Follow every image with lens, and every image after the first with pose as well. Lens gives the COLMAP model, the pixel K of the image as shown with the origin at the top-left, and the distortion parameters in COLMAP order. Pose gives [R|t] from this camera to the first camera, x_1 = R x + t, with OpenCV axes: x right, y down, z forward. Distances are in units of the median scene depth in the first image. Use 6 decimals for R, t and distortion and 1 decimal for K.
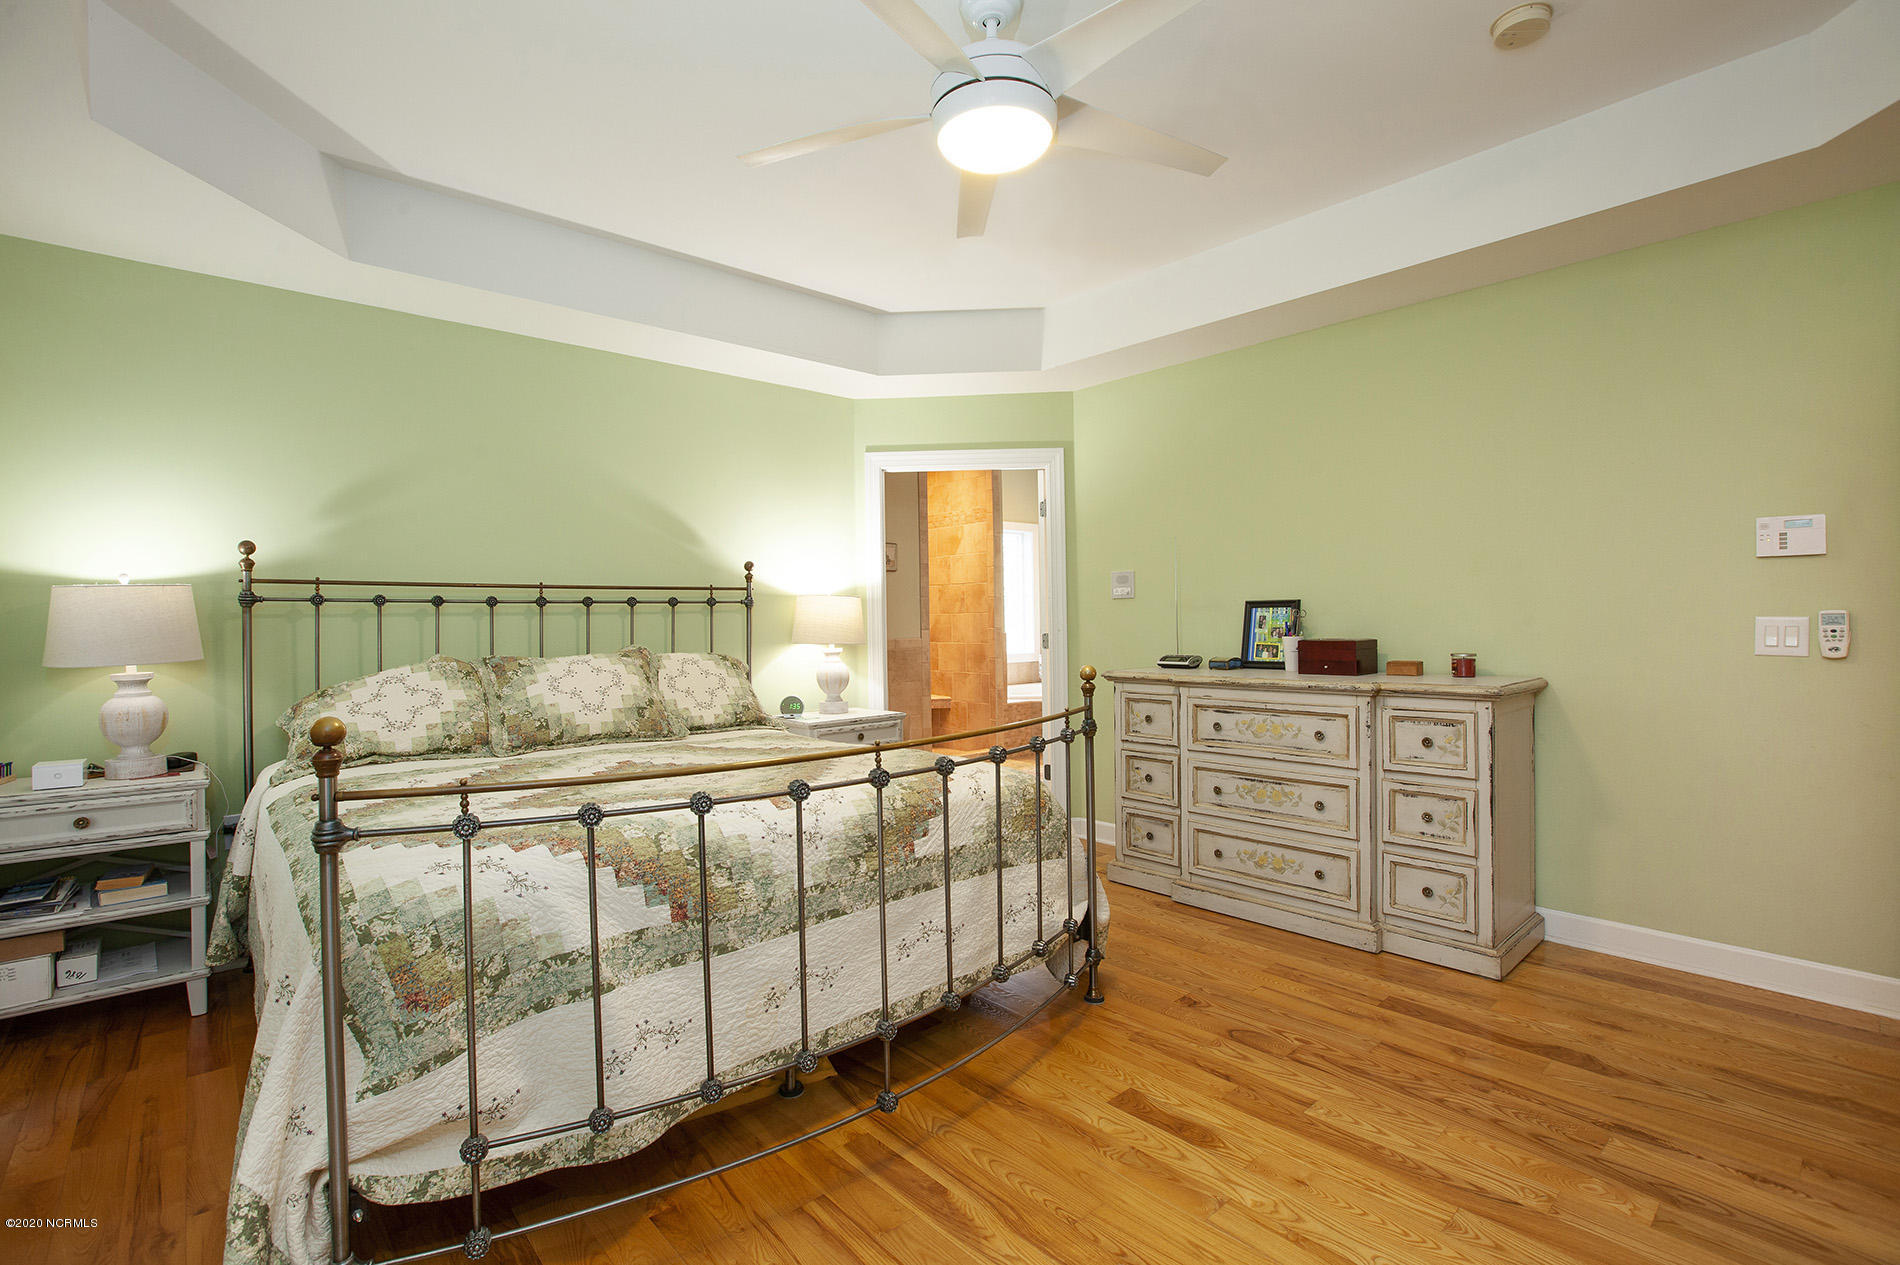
lens RADIAL K [[873.9, 0, 924.0], [0, 873.9, 633.1], [0, 0, 1]] dist [-0.042418, 0.014619]
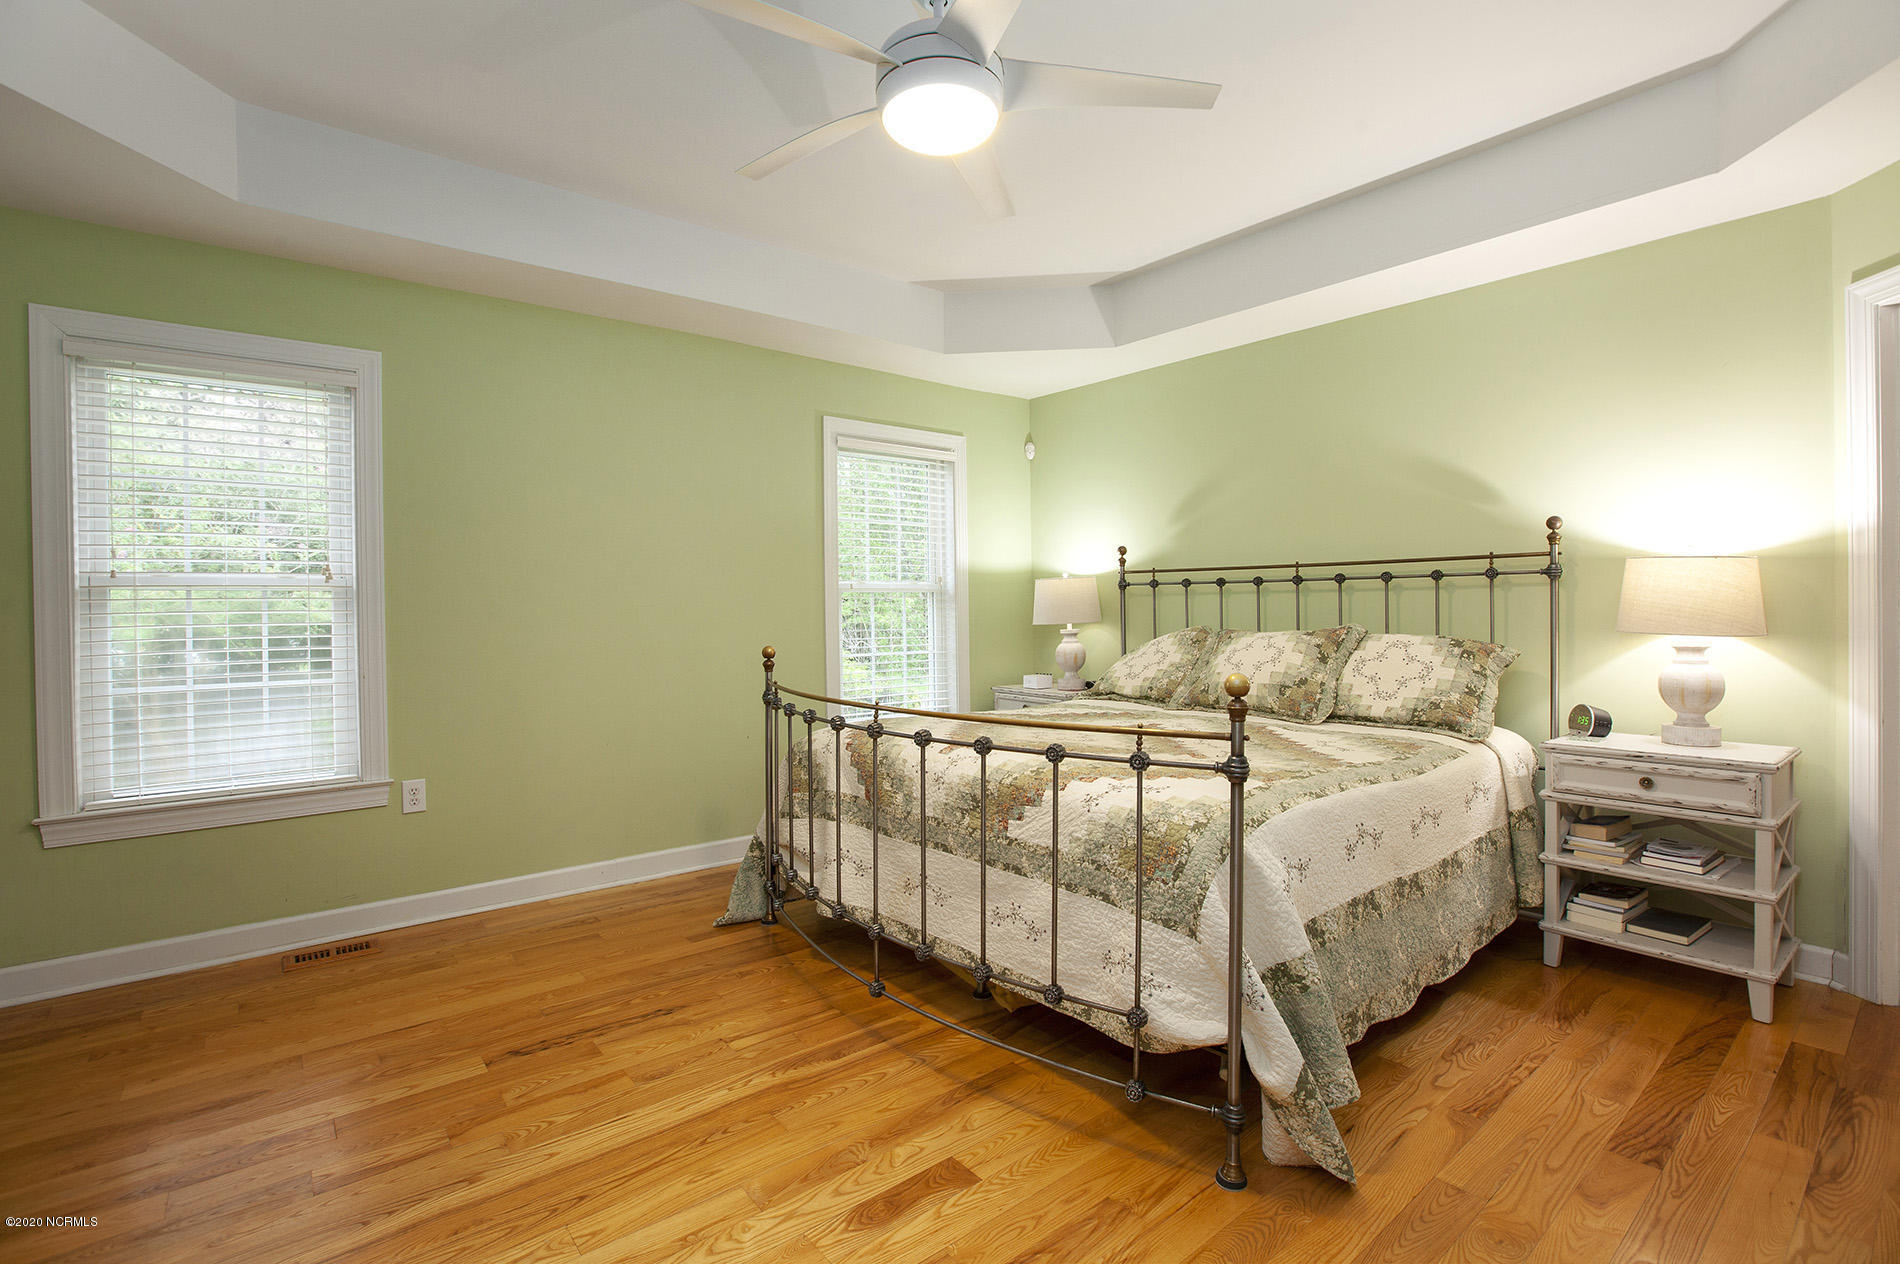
lens RADIAL K [[873.9, 0, 955.4], [0, 873.9, 623.7], [0, 0, 1]] dist [-0.042418, 0.014619]
pose [[-0.030880, 0.031420, -0.999029, 0.800261], [-0.002105, 0.999502, 0.031500, -0.019133], [0.999521, 0.003076, -0.030798, 0.769834]]
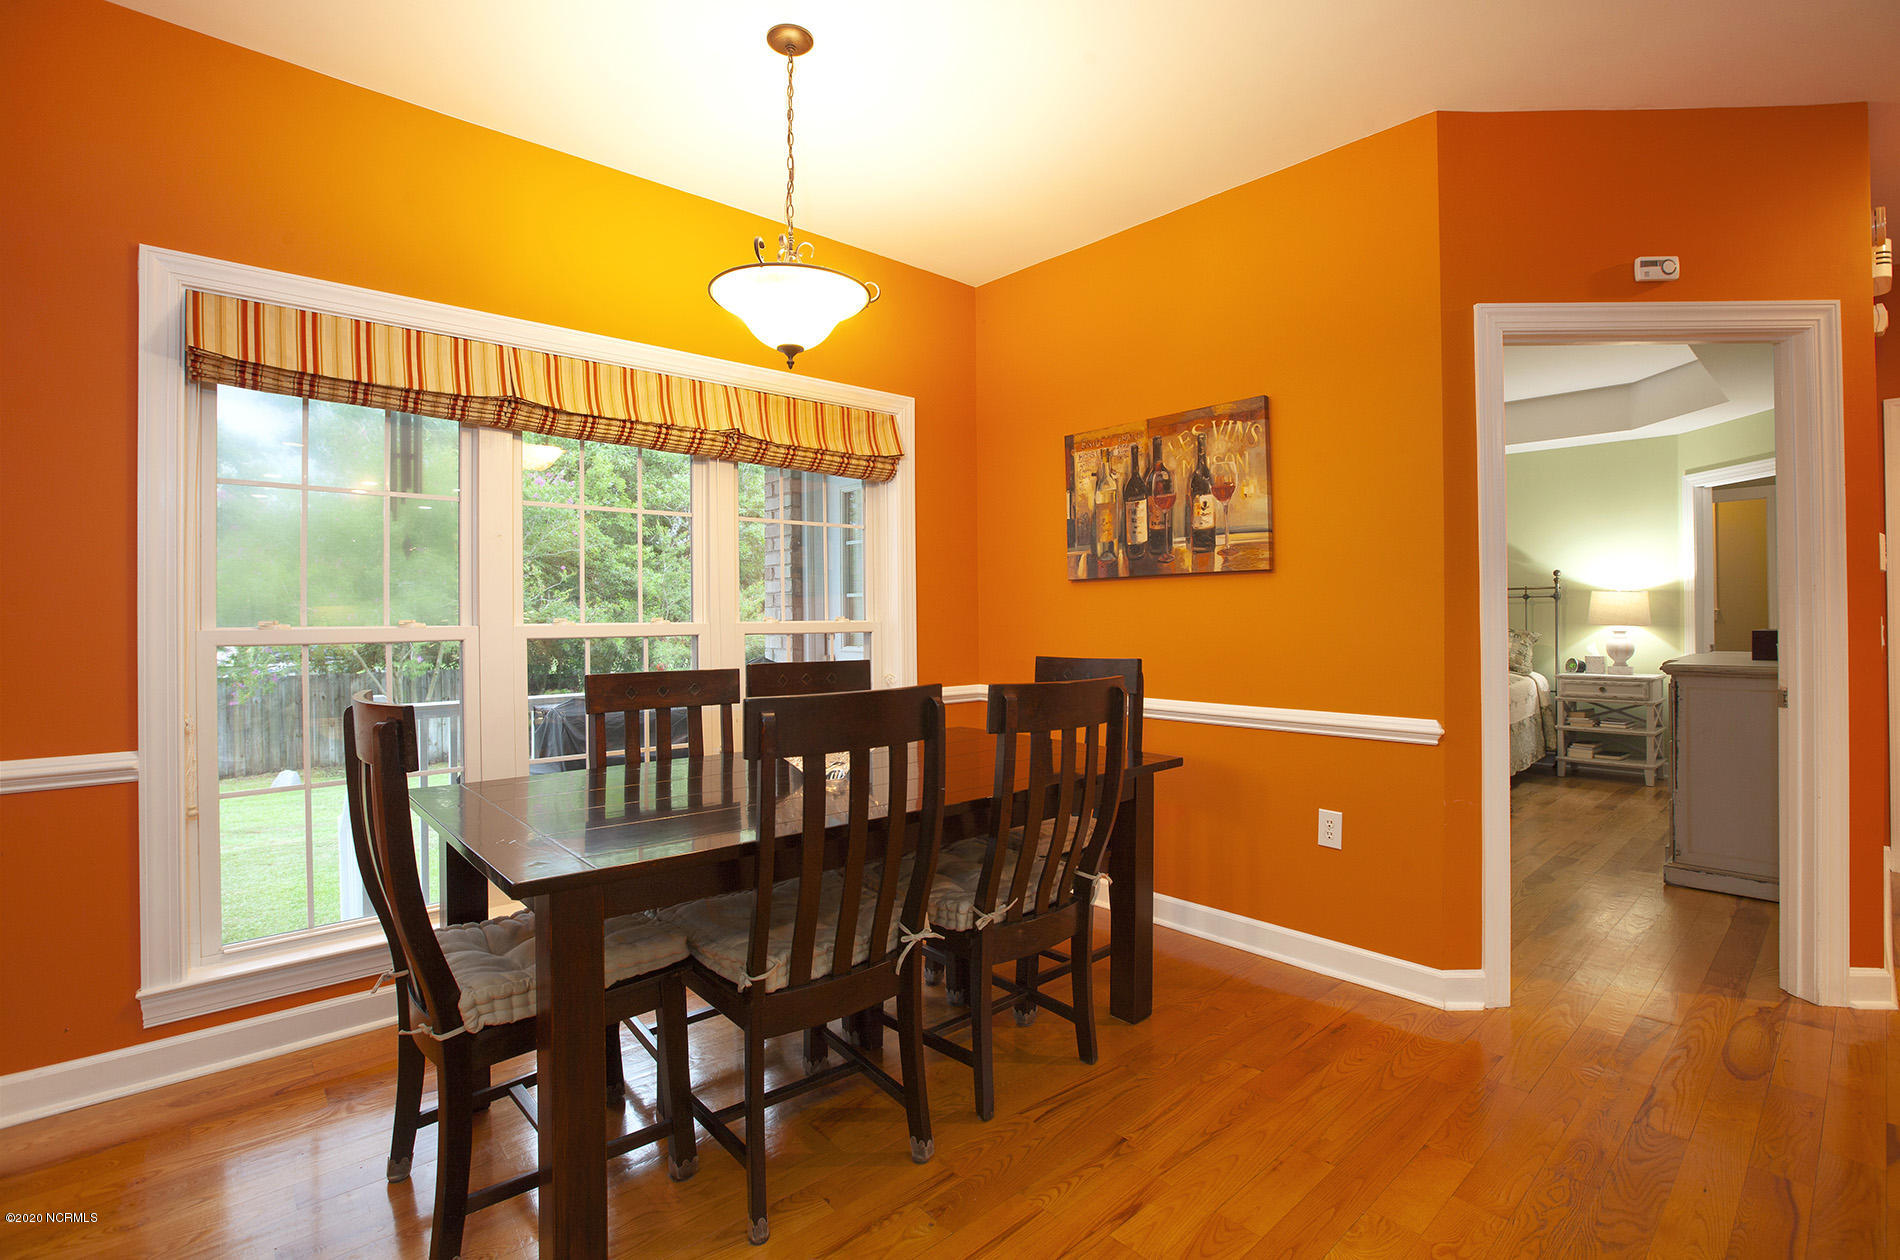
lens RADIAL K [[873.9, 0, 955.6], [0, 873.9, 633.8], [0, 0, 1]] dist [-0.042418, 0.014619]
pose [[0.025316, 0.031584, -0.999180, 1.908539], [-0.000720, 0.999501, 0.031576, -0.024038], [0.999679, -0.000080, 0.025326, -0.143941]]
